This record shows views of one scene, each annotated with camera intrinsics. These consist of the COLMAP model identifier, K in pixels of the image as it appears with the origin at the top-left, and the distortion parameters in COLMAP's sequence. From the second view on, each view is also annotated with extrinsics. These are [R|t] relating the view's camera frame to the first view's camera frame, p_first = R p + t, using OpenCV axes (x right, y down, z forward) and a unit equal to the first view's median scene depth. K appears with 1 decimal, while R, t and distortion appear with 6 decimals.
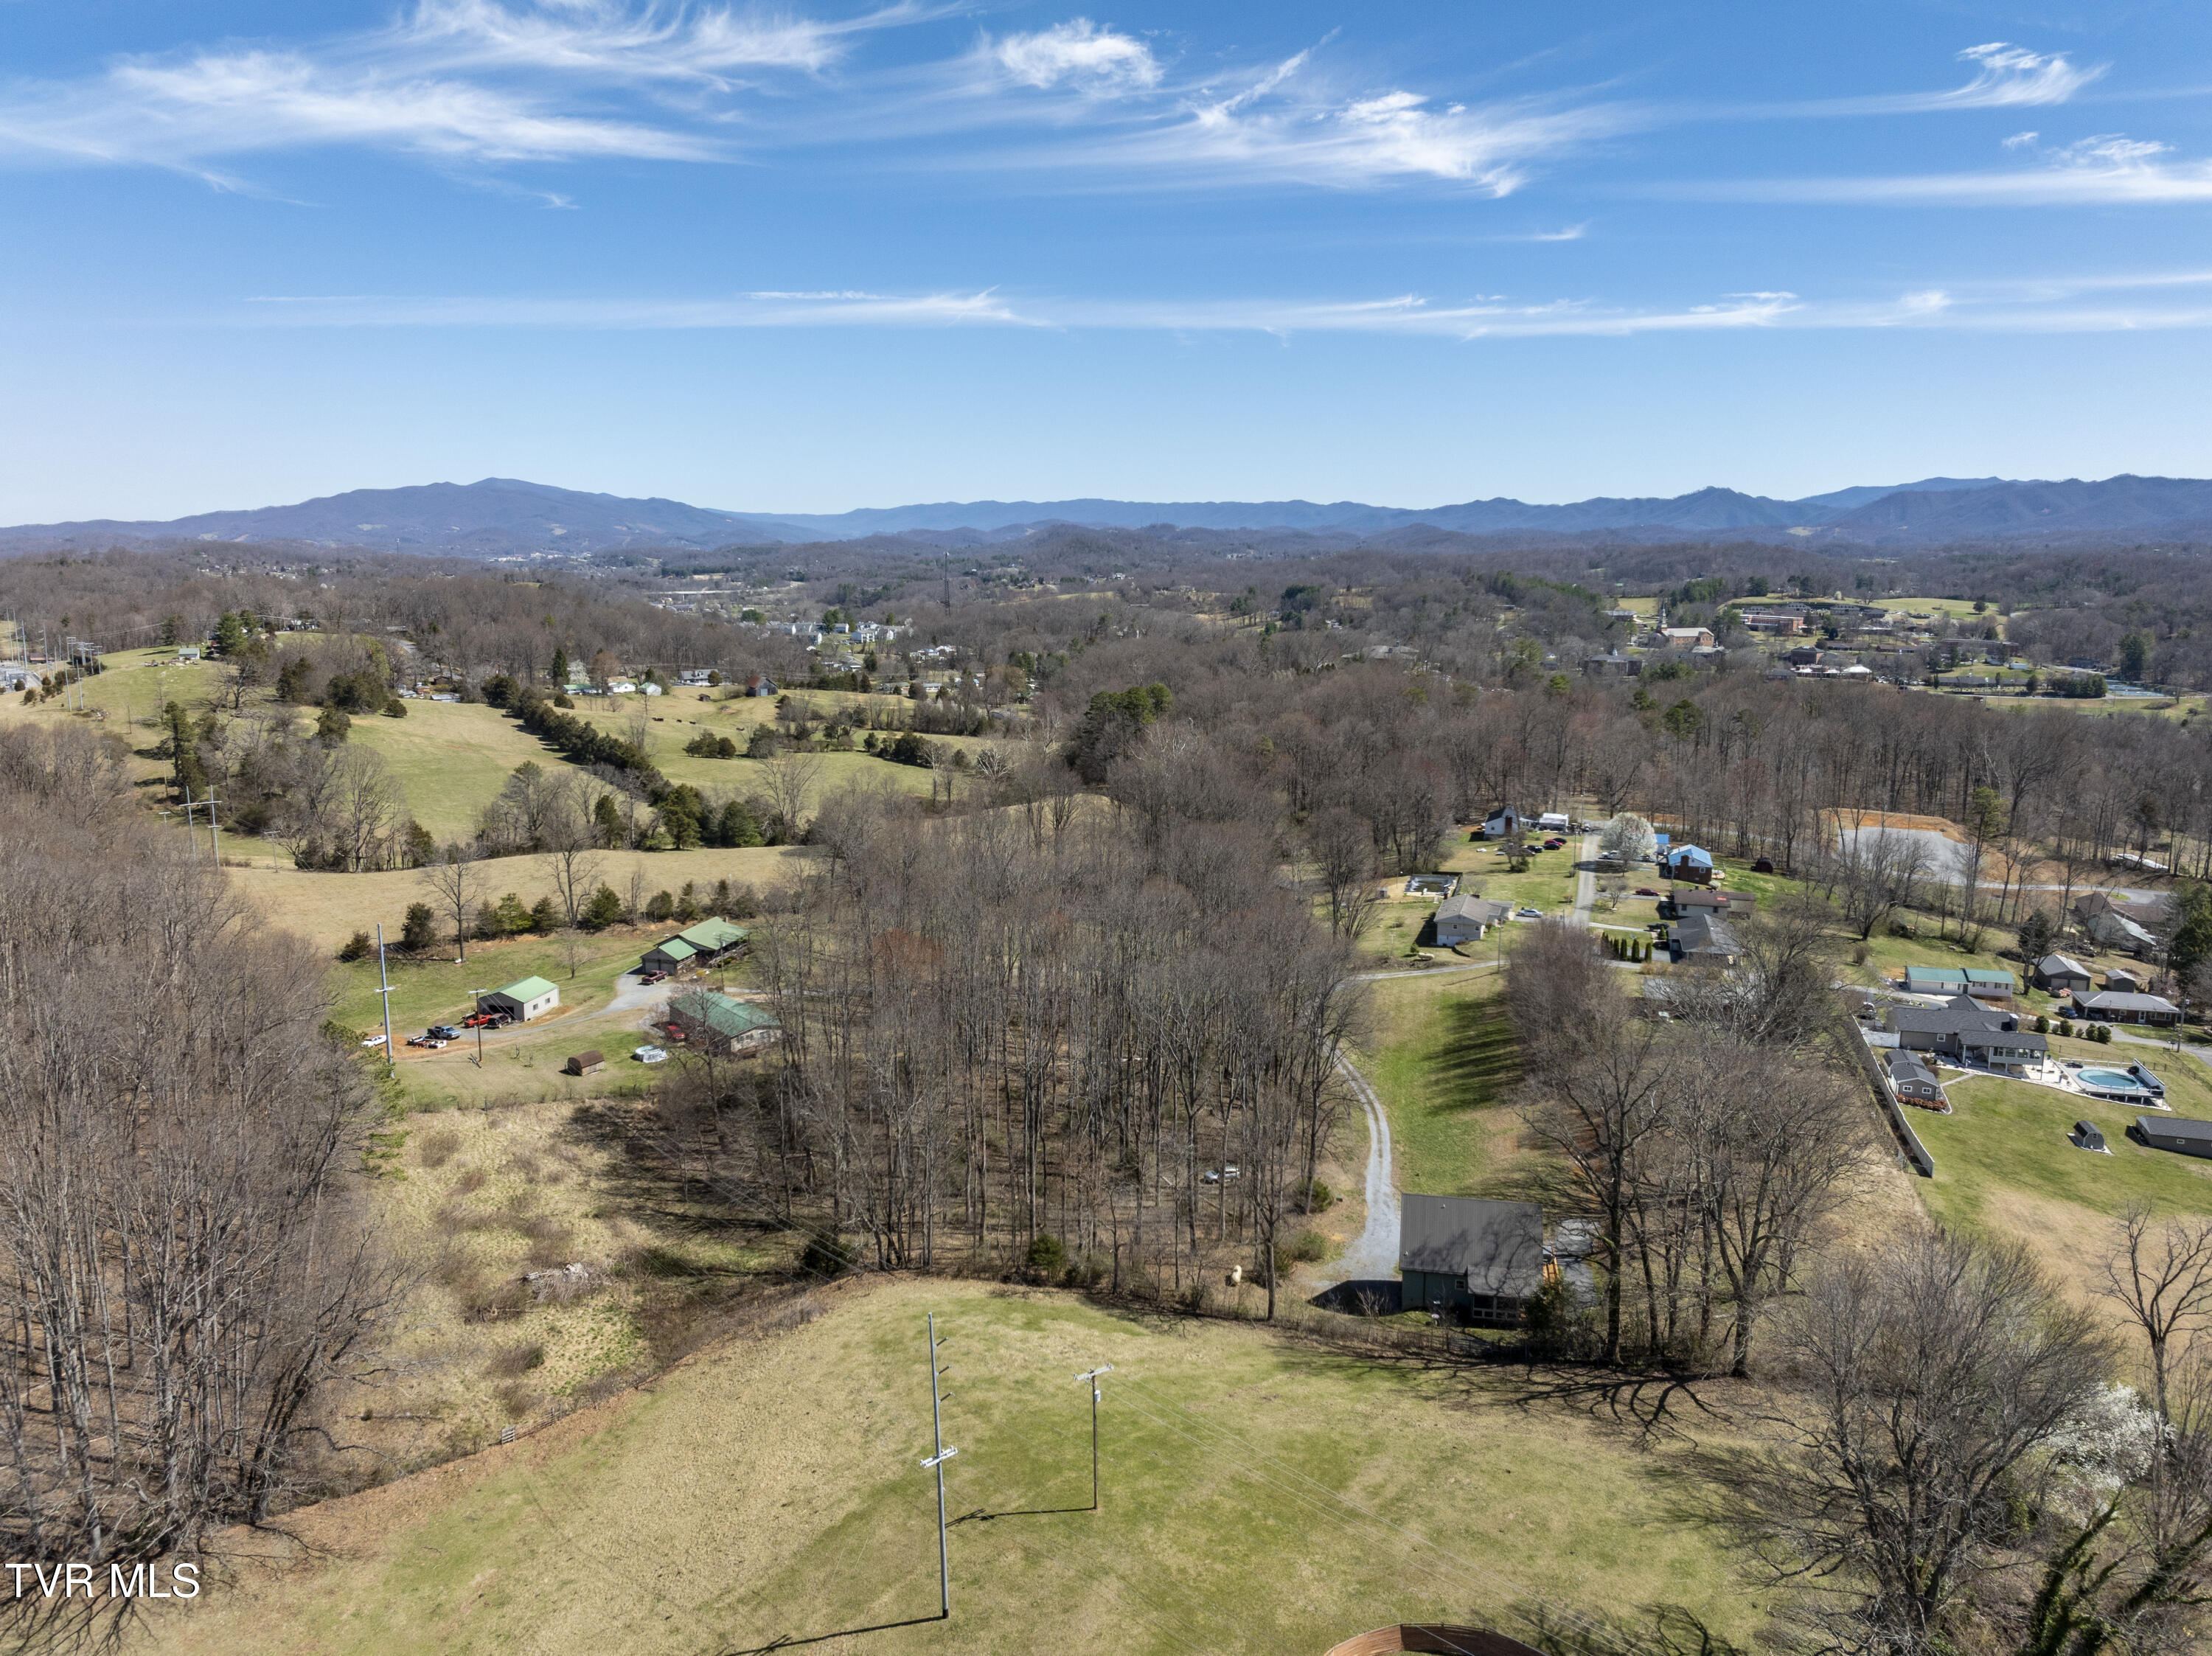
lens RADIAL K [[1586.2, 0, 1109.1], [0, 1586.2, 793.0], [0, 0, 1]] dist [-0.028058, -0.001932]
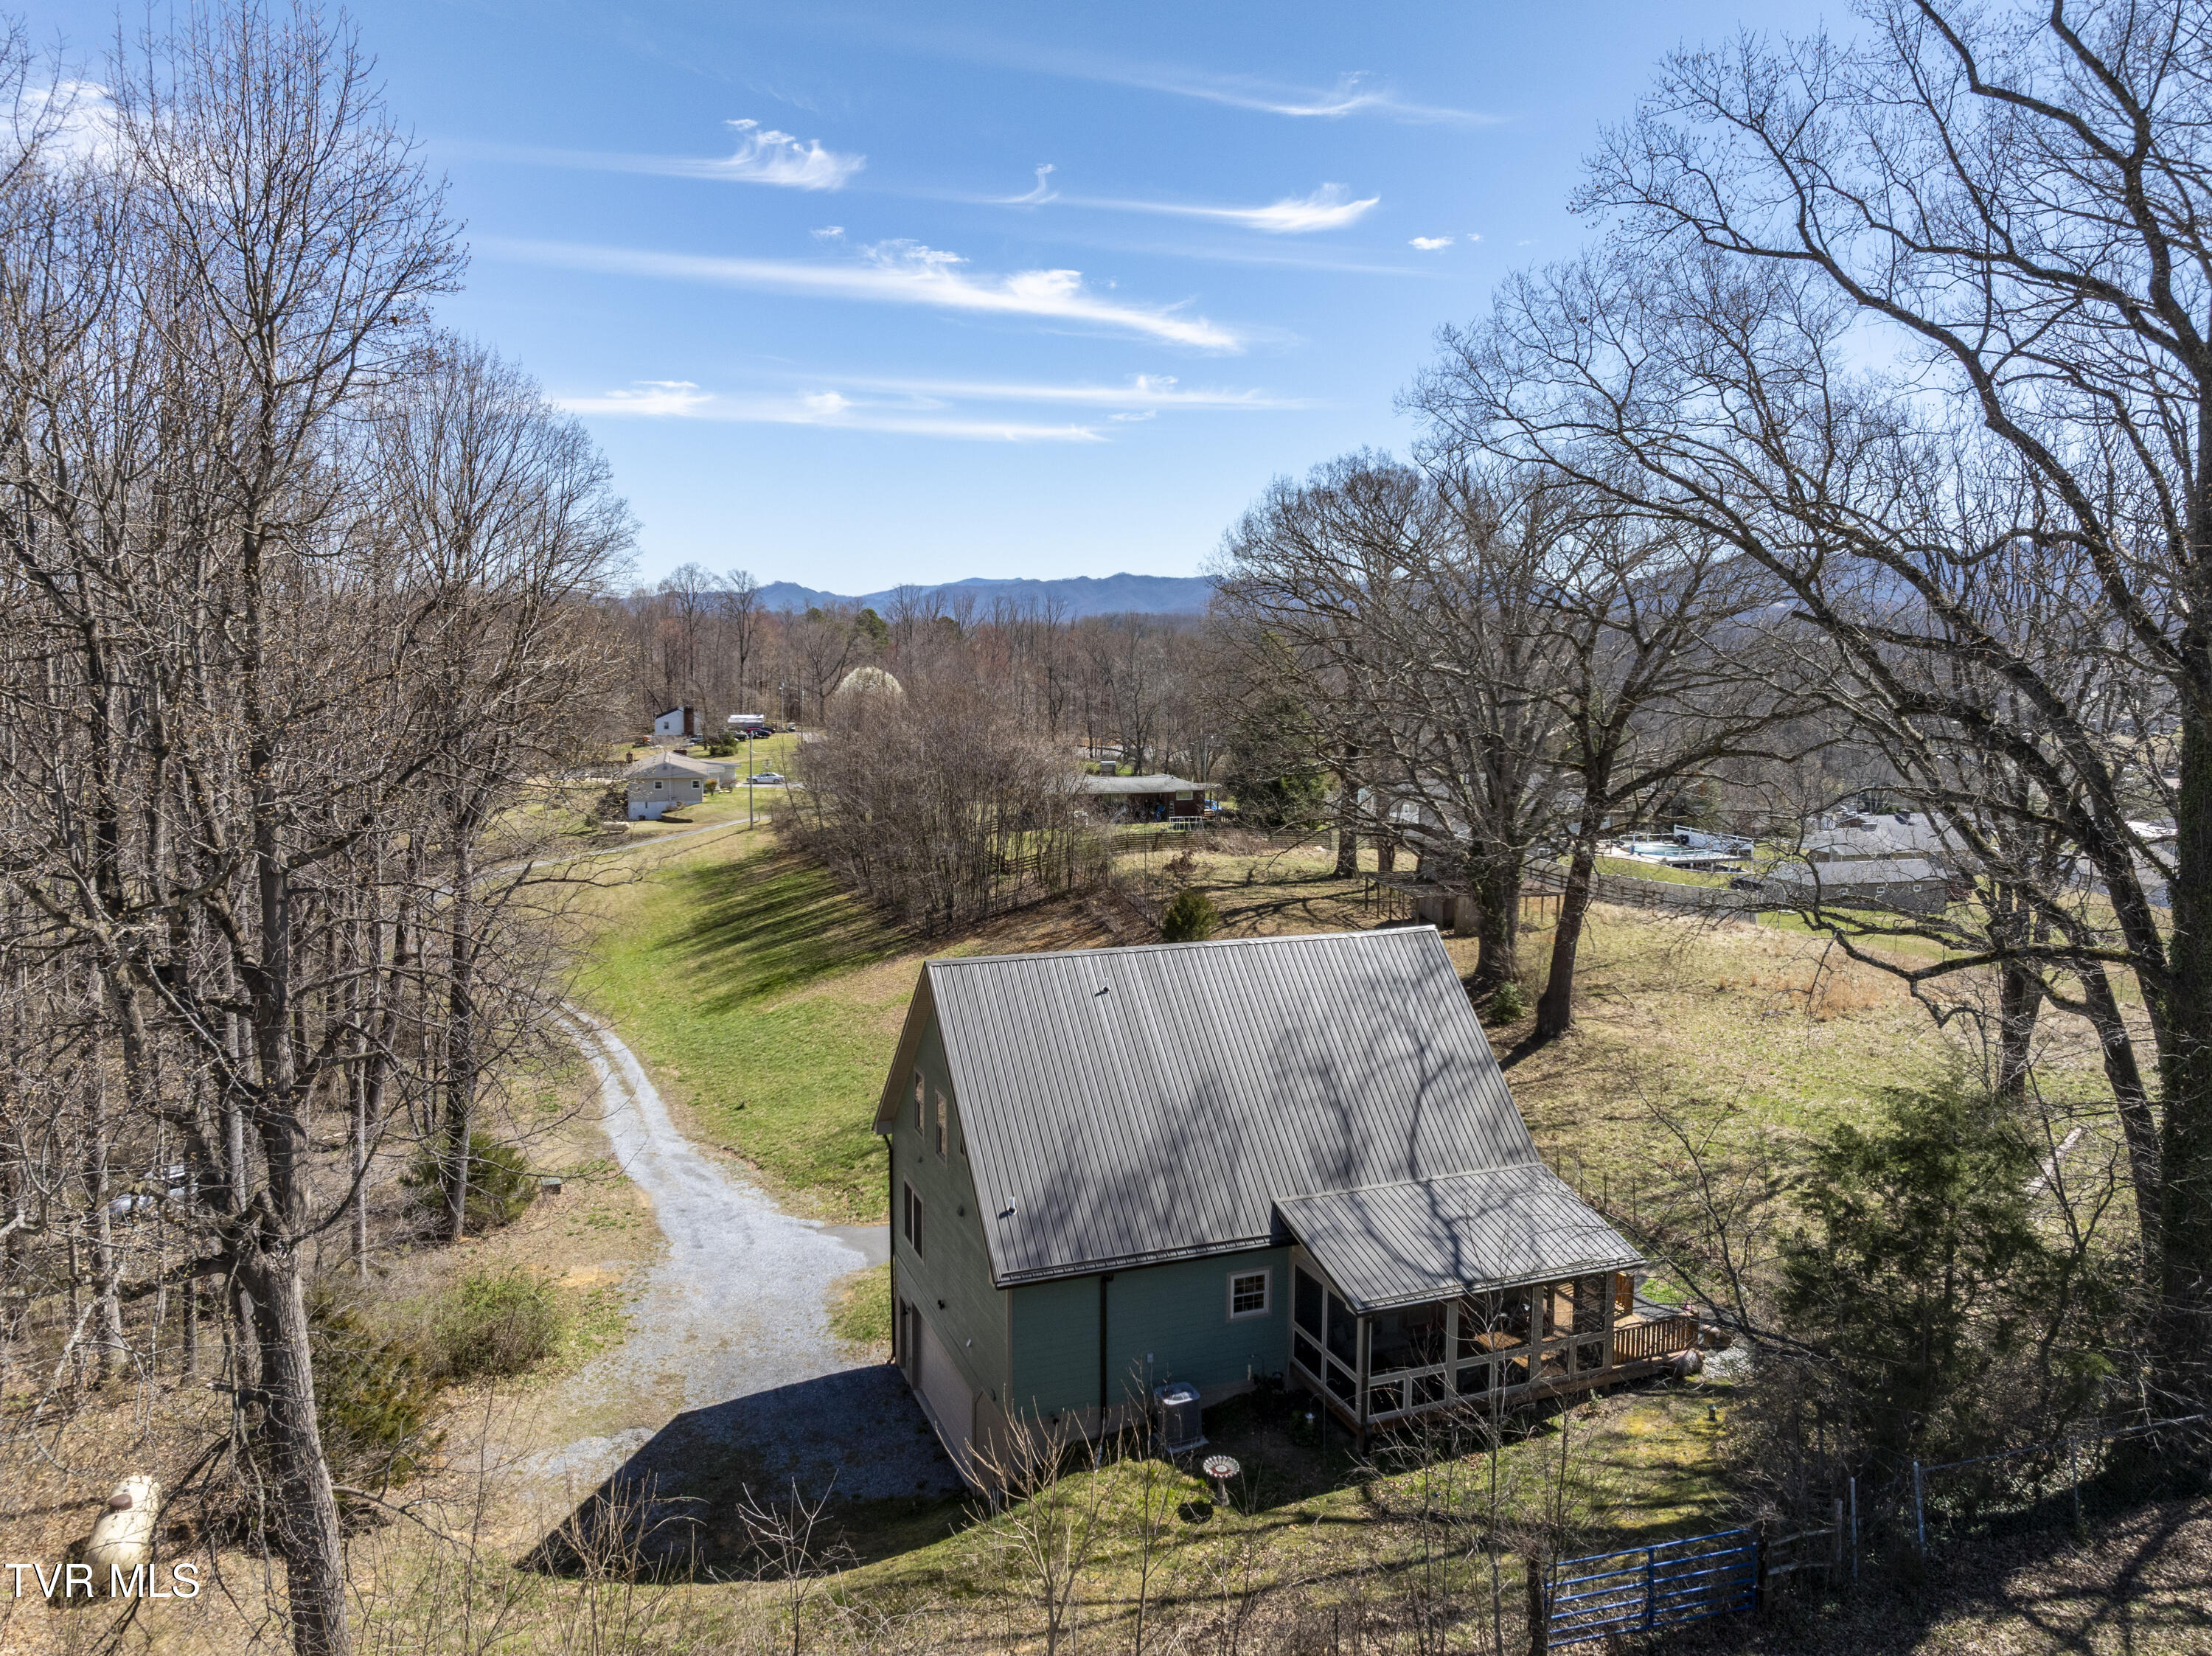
lens RADIAL K [[1586.2, 0, 1109.1], [0, 1586.2, 793.0], [0, 0, 1]] dist [-0.028058, -0.001932]
pose [[0.843651, -0.052616, 0.534308, 0.064432], [0.088214, 0.995246, -0.041280, 0.178372], [-0.529596, 0.081959, 0.844281, 0.585840]]
